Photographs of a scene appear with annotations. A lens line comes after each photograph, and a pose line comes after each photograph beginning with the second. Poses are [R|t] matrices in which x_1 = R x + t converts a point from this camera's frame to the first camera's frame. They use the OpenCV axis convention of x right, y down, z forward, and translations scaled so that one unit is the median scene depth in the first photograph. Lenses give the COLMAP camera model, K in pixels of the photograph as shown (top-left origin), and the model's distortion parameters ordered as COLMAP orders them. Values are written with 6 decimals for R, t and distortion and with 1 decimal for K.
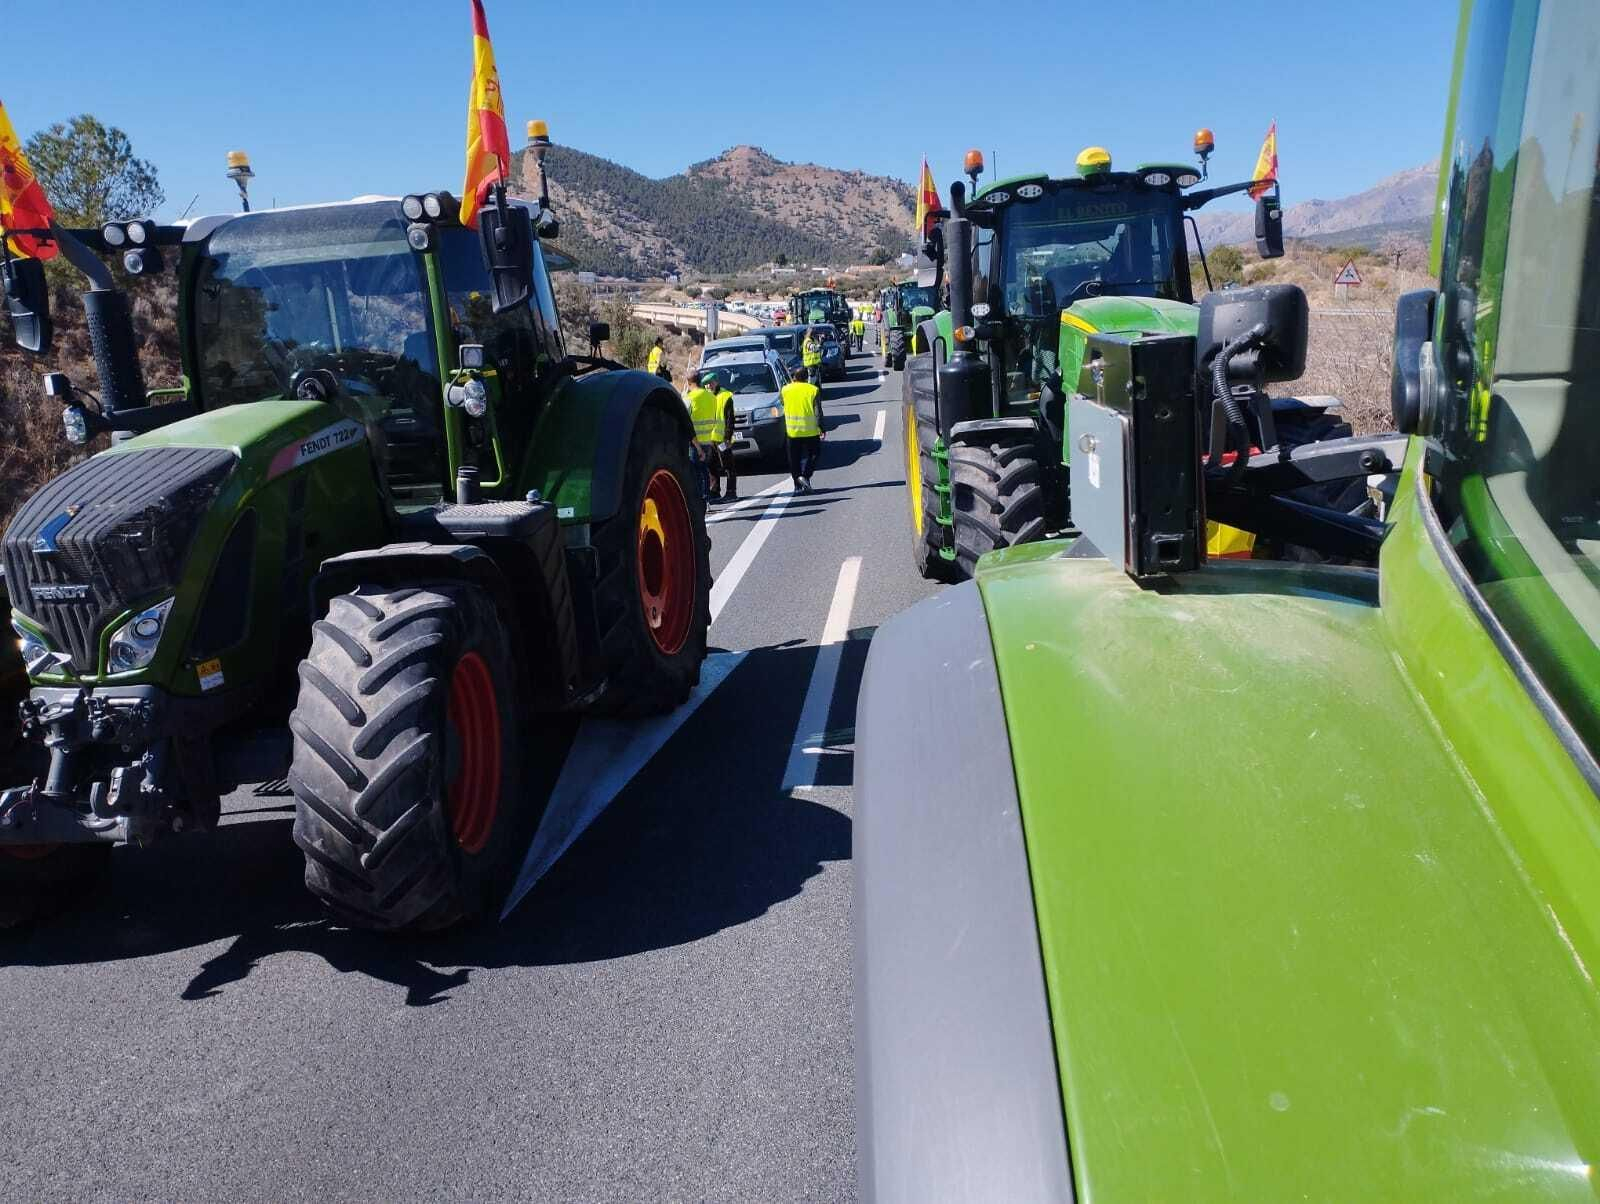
lens RADIAL K [[1305.2, 0, 796.5], [0, 1305.2, 604.1], [0, 0, 1]] dist [0.104628, -0.128508]
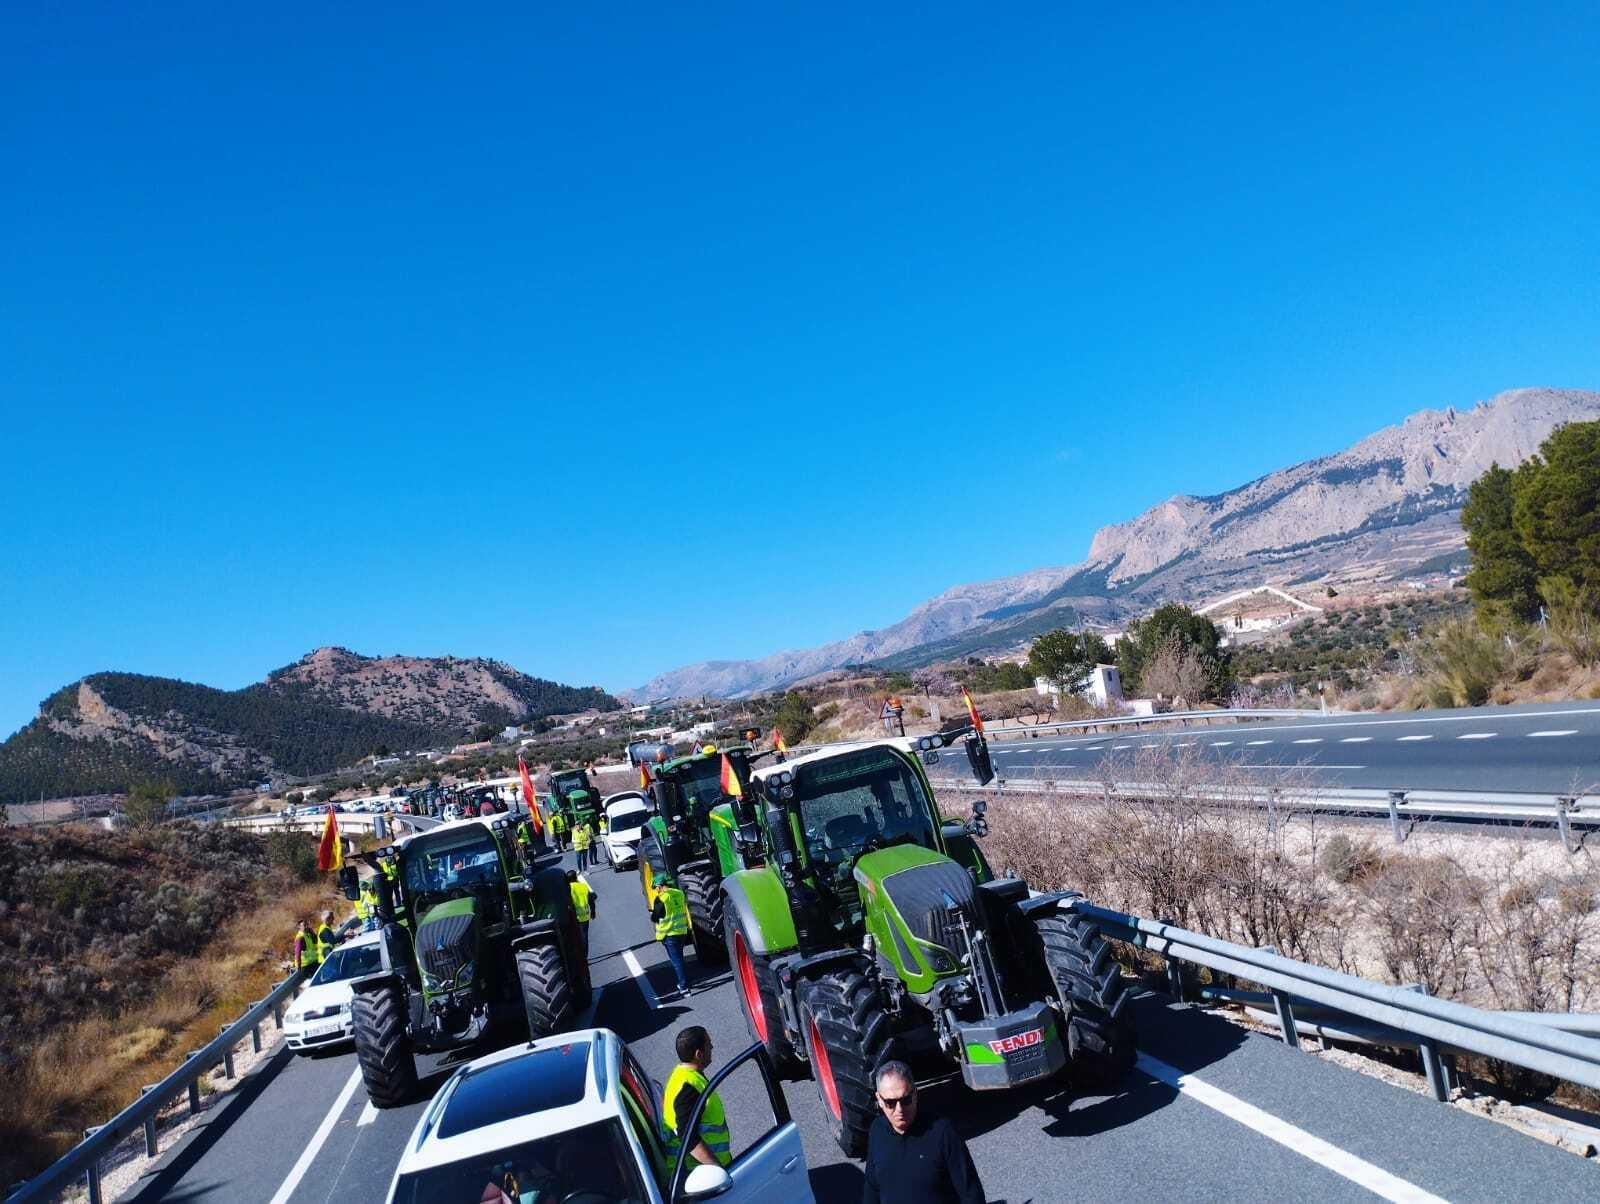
lens RADIAL K [[1305.5, 0, 798.1], [0, 1305.5, 630.3], [0, 0, 1]] dist [0.110899, -0.141650]
pose [[0.945951, -0.119914, 0.301327, -0.365321], [0.209222, 0.935568, -0.284496, 0.199901], [-0.247797, 0.332163, 0.910090, -1.484978]]
